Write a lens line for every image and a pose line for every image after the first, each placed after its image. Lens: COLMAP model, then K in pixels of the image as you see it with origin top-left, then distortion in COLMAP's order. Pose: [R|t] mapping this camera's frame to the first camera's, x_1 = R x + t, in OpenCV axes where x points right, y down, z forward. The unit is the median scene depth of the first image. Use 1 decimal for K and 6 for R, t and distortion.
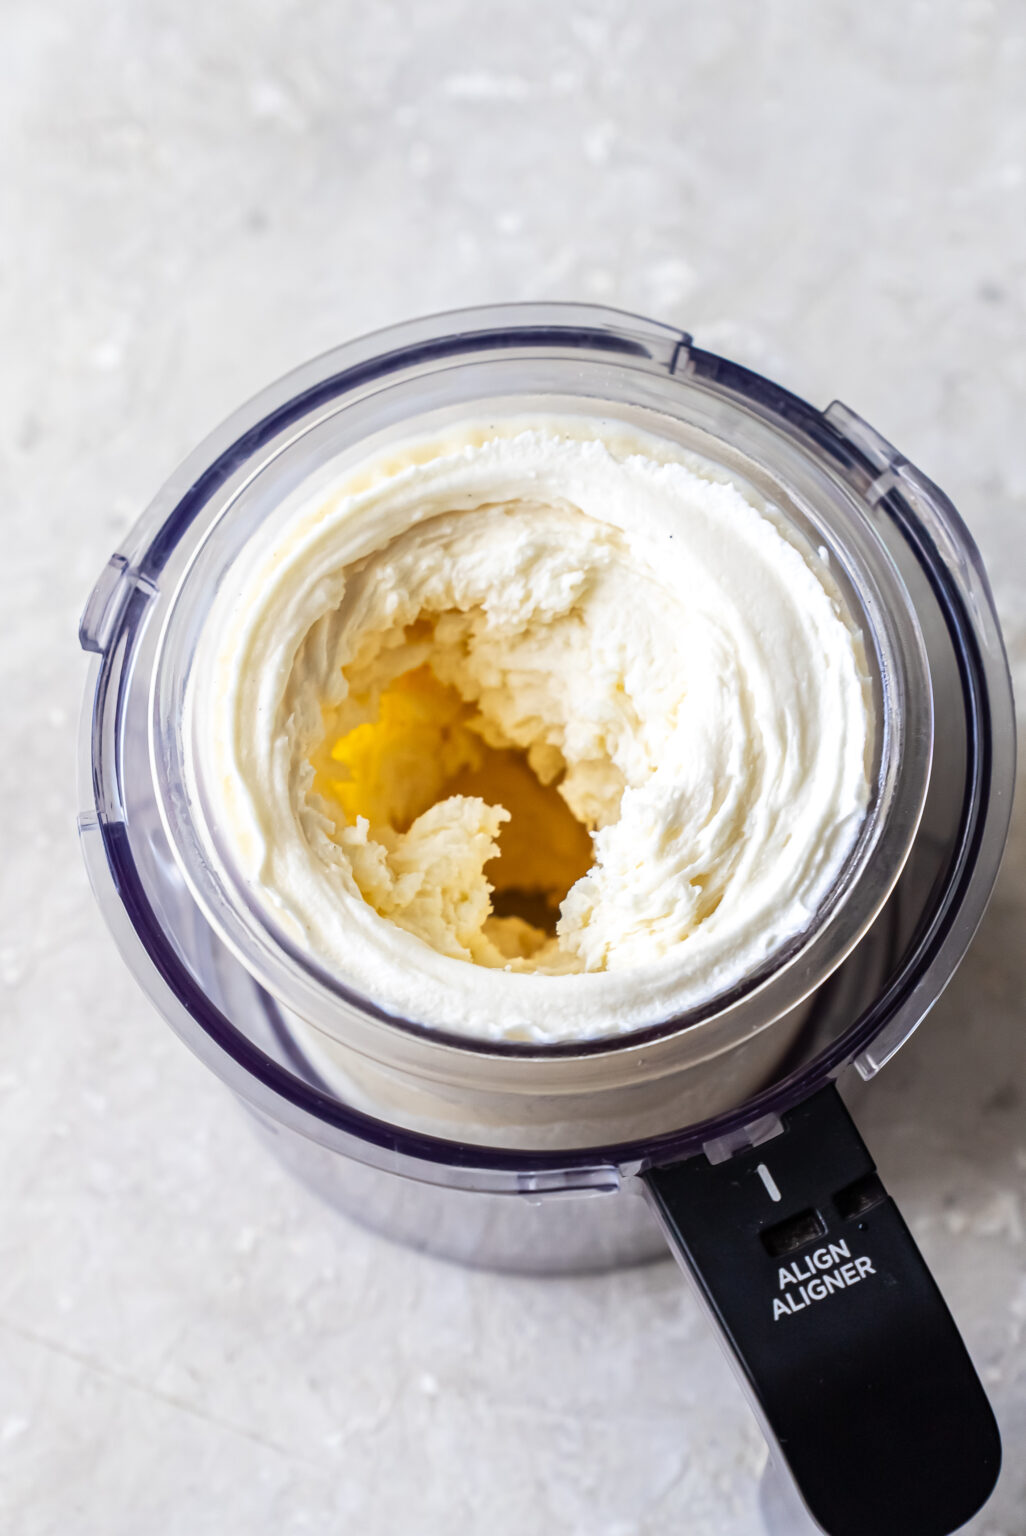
lens RADIAL K [[2969.1, 0, 506.4], [0, 2969.1, 763.6], [0, 0, 1]] dist [0.009452, 0.000000]
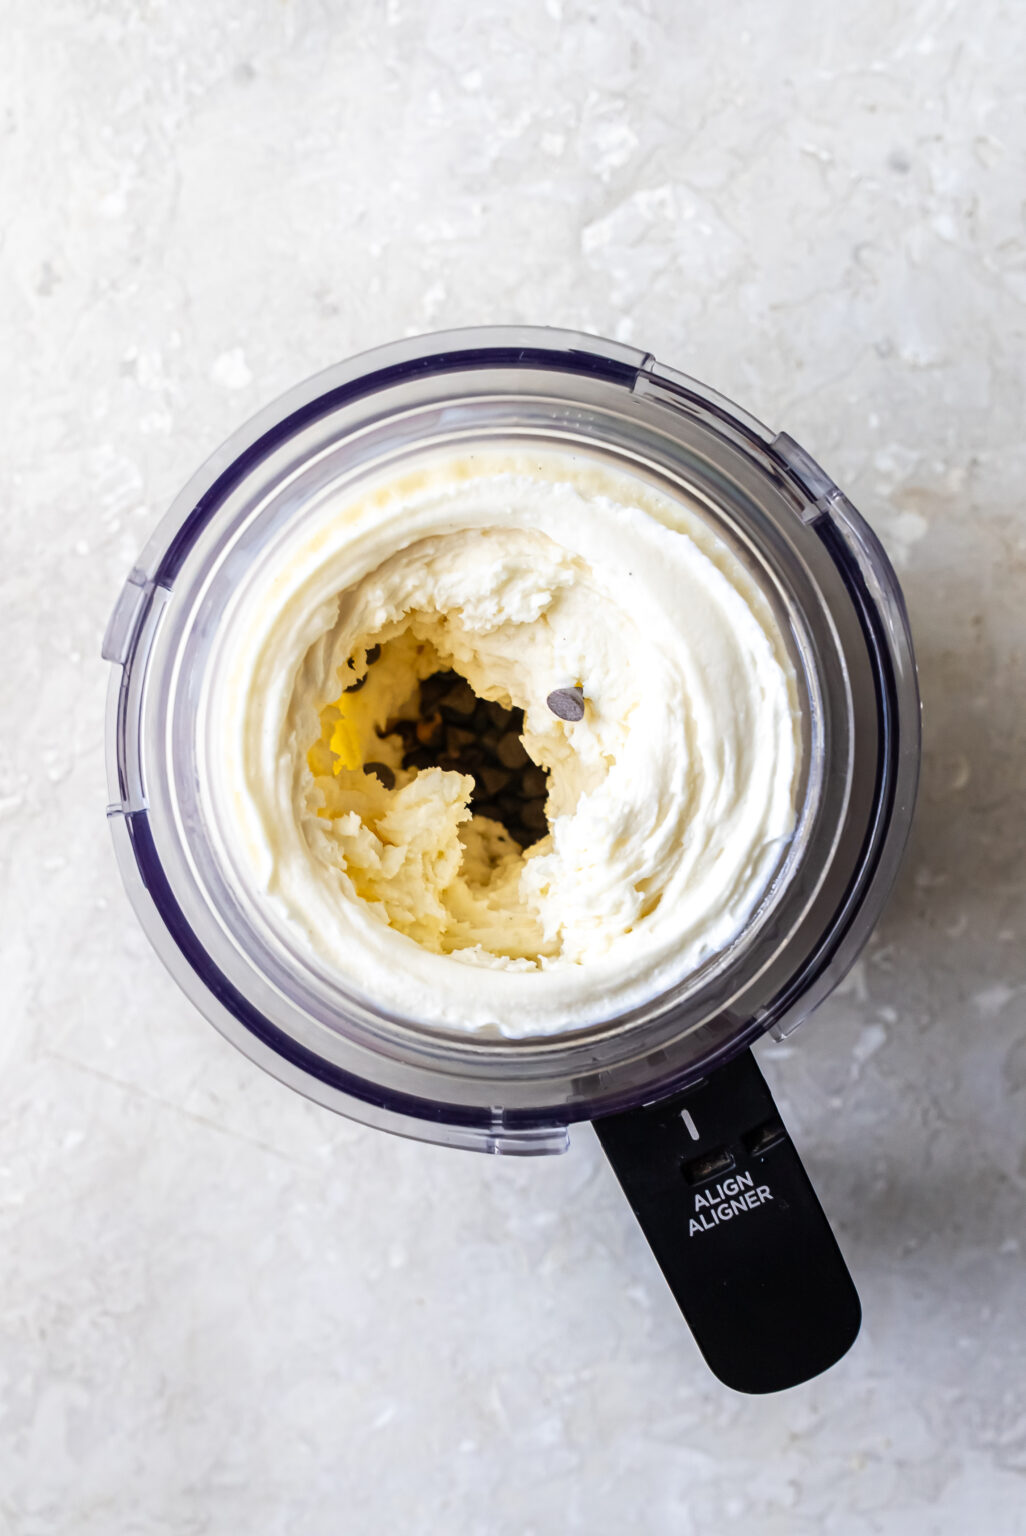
lens RADIAL K [[2089.2, 0, 506.3], [0, 2089.2, 780.7], [0, 0, 1]] dist [0.015115, 0.000000]
pose [[0.998809, 0.010571, 0.047629, -0.027498], [-0.026313, 0.938802, 0.343451, -0.265952], [-0.041084, -0.344295, 0.937962, 0.228780]]
